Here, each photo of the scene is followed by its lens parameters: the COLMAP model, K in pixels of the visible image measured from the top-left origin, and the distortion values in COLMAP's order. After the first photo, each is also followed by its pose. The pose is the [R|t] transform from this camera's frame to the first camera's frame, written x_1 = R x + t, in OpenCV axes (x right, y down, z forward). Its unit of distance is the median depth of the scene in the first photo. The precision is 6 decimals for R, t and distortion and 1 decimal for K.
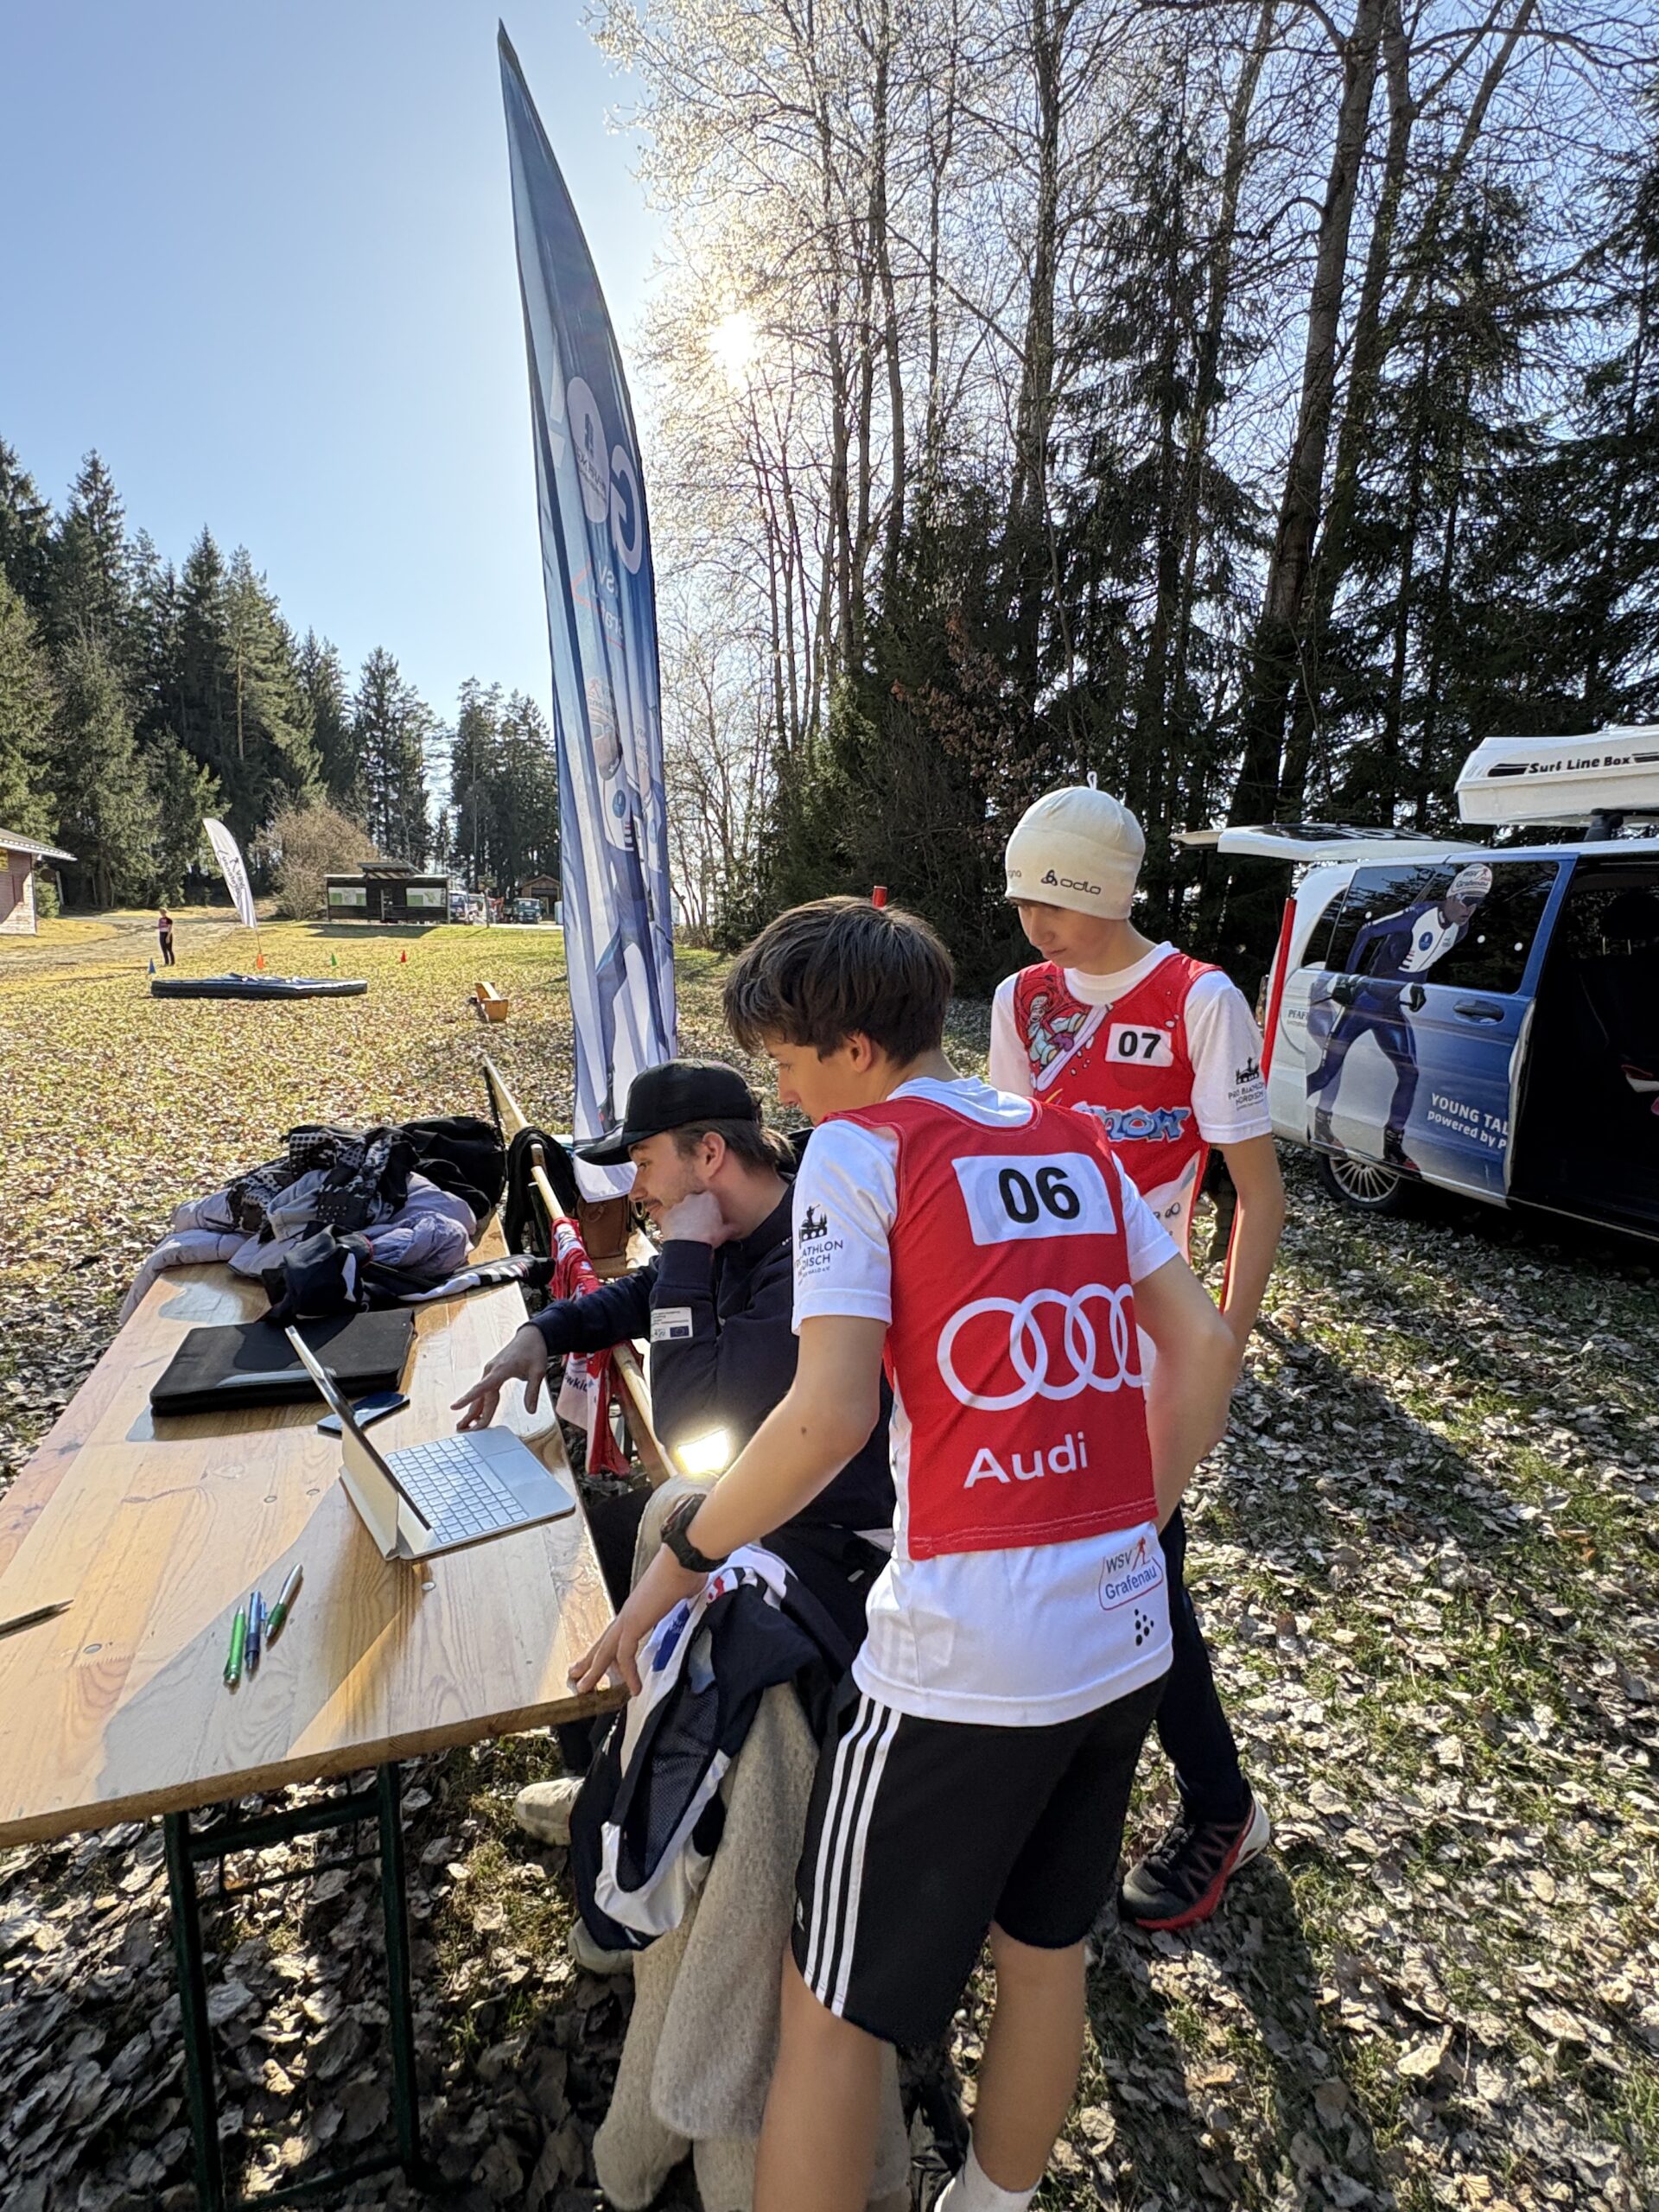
lens RADIAL K [[1120.9, 0, 829.5], [0, 1120.9, 1106.0], [0, 0, 1]] dist [-0.008495, 0.004921]
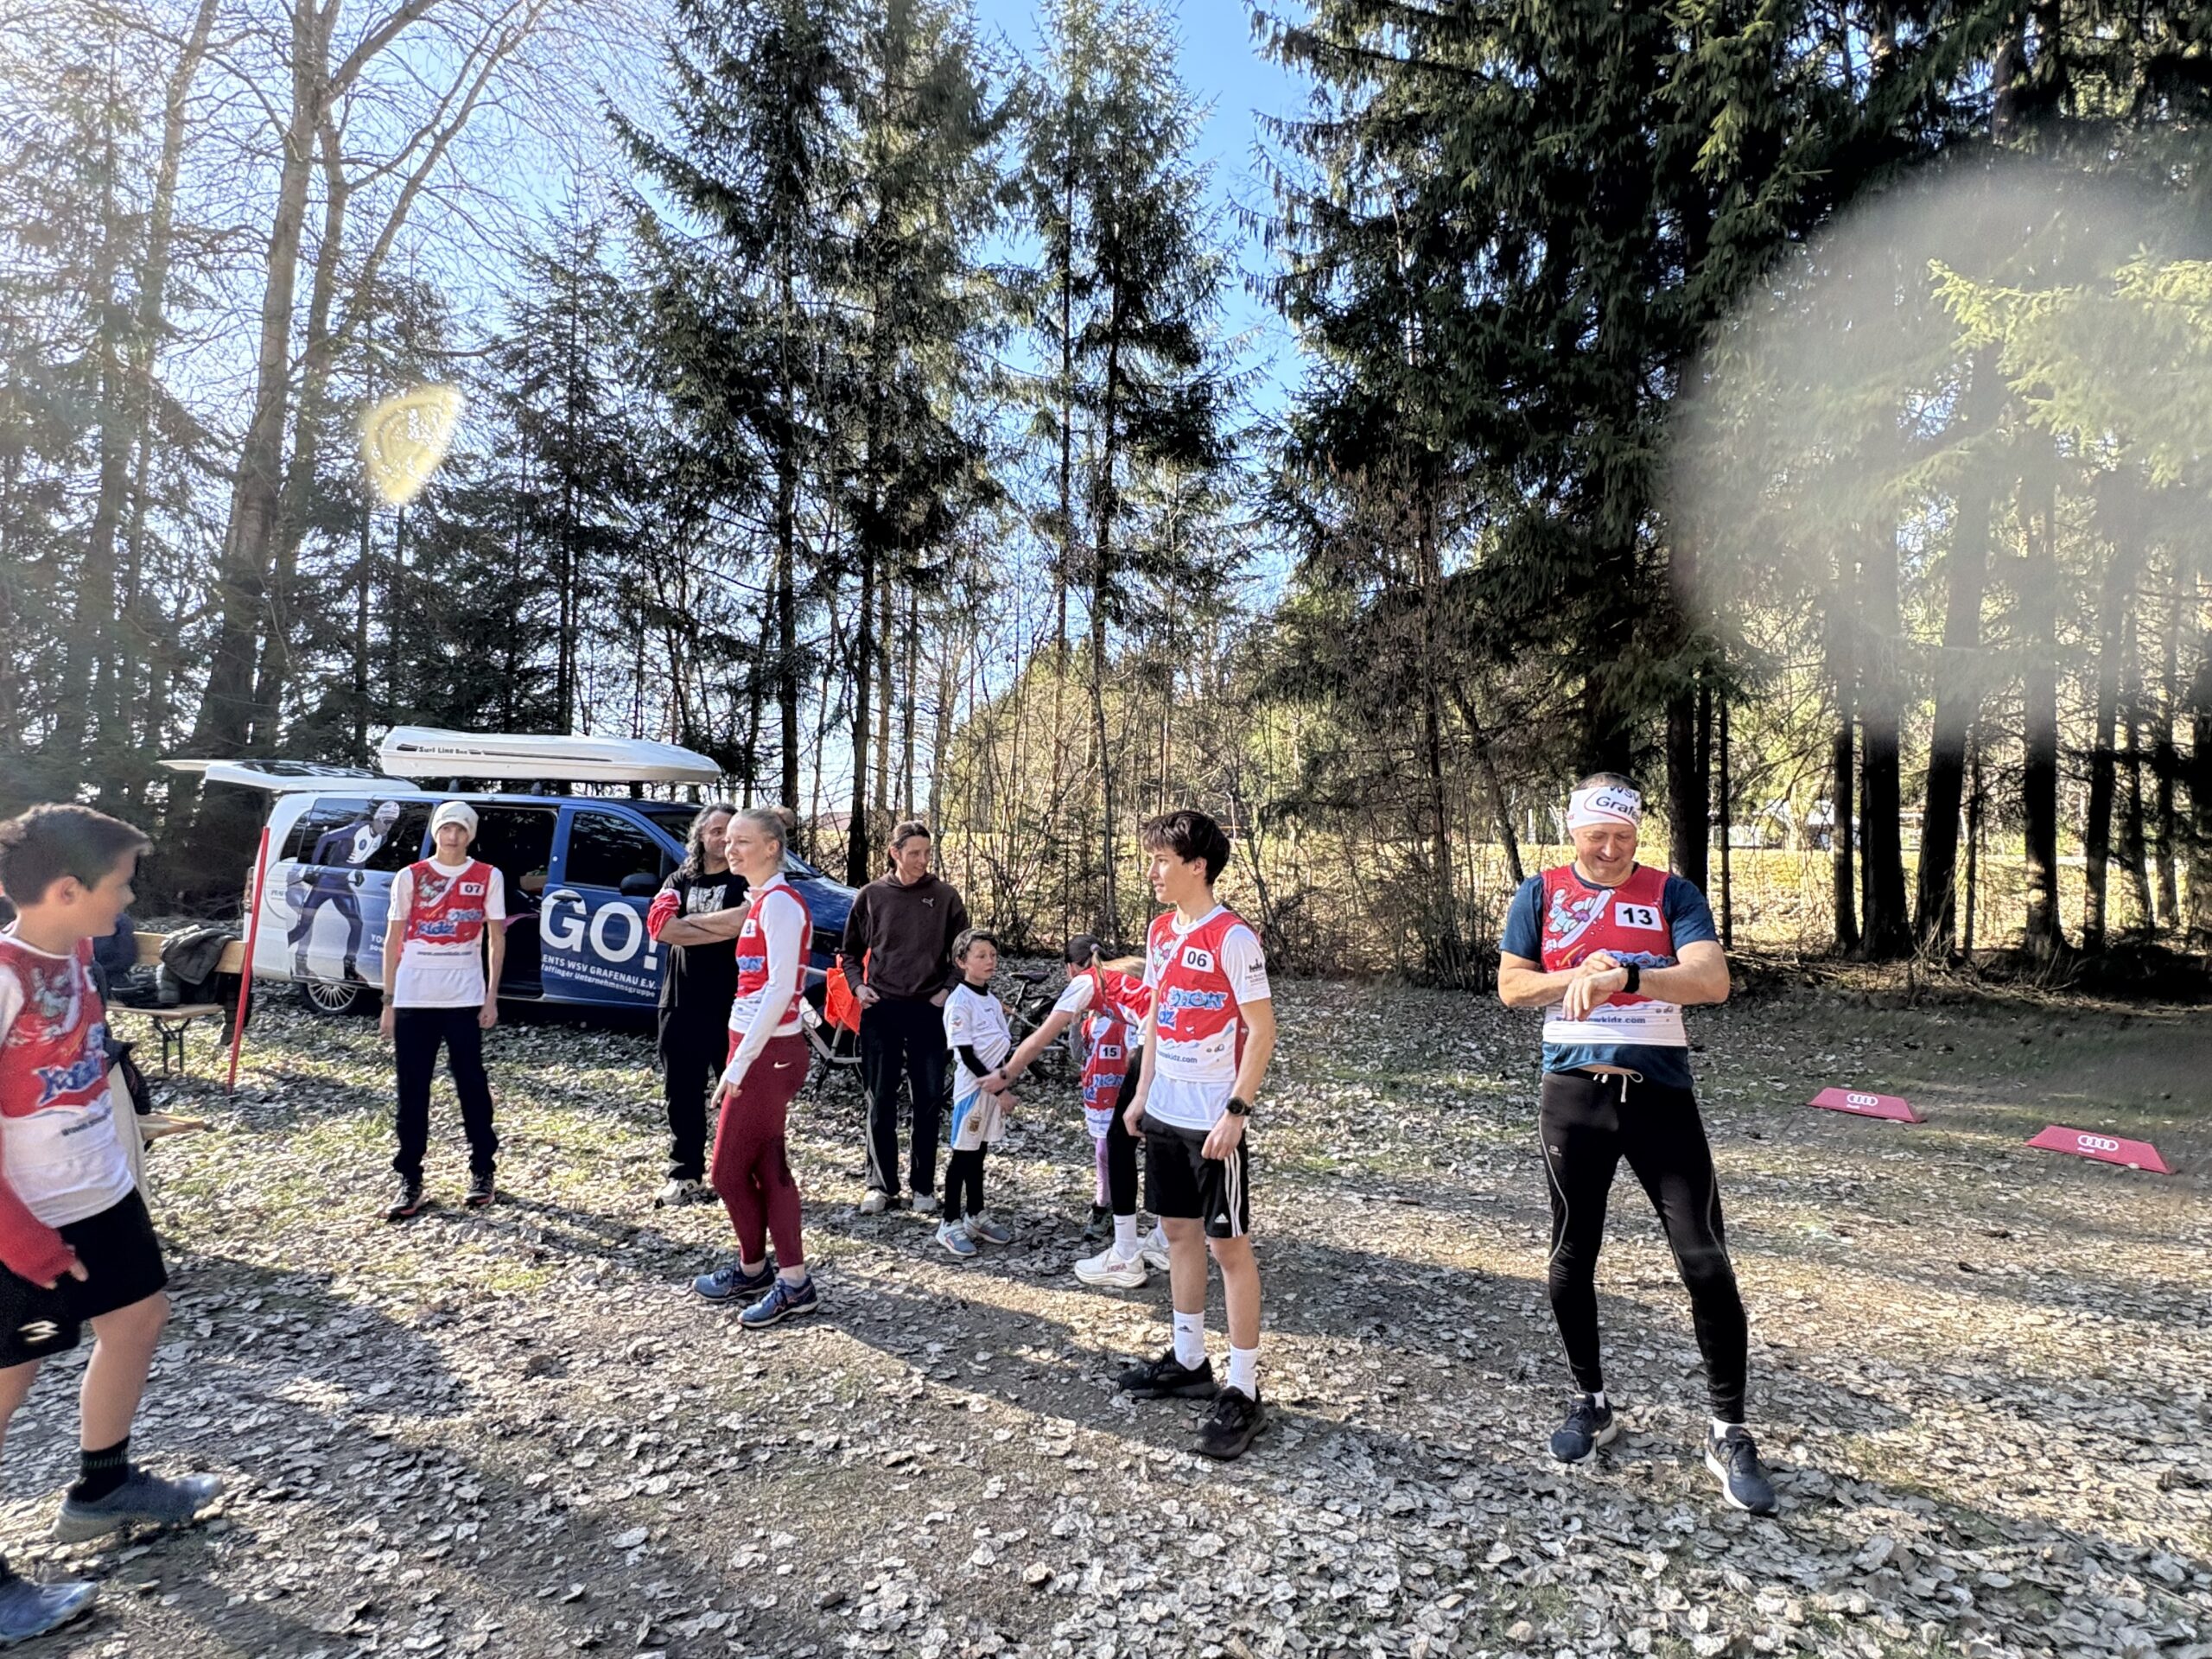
lens RADIAL K [[1120.9, 0, 1101.1], [0, 1120.9, 847.4], [0, 0, 1]] dist [-0.008495, 0.004921]
pose [[0.521660, 0.000455, 0.853153, -0.119400], [0.113207, 0.991120, -0.069749, 0.037057], [-0.845609, 0.132968, 0.516976, -0.301197]]
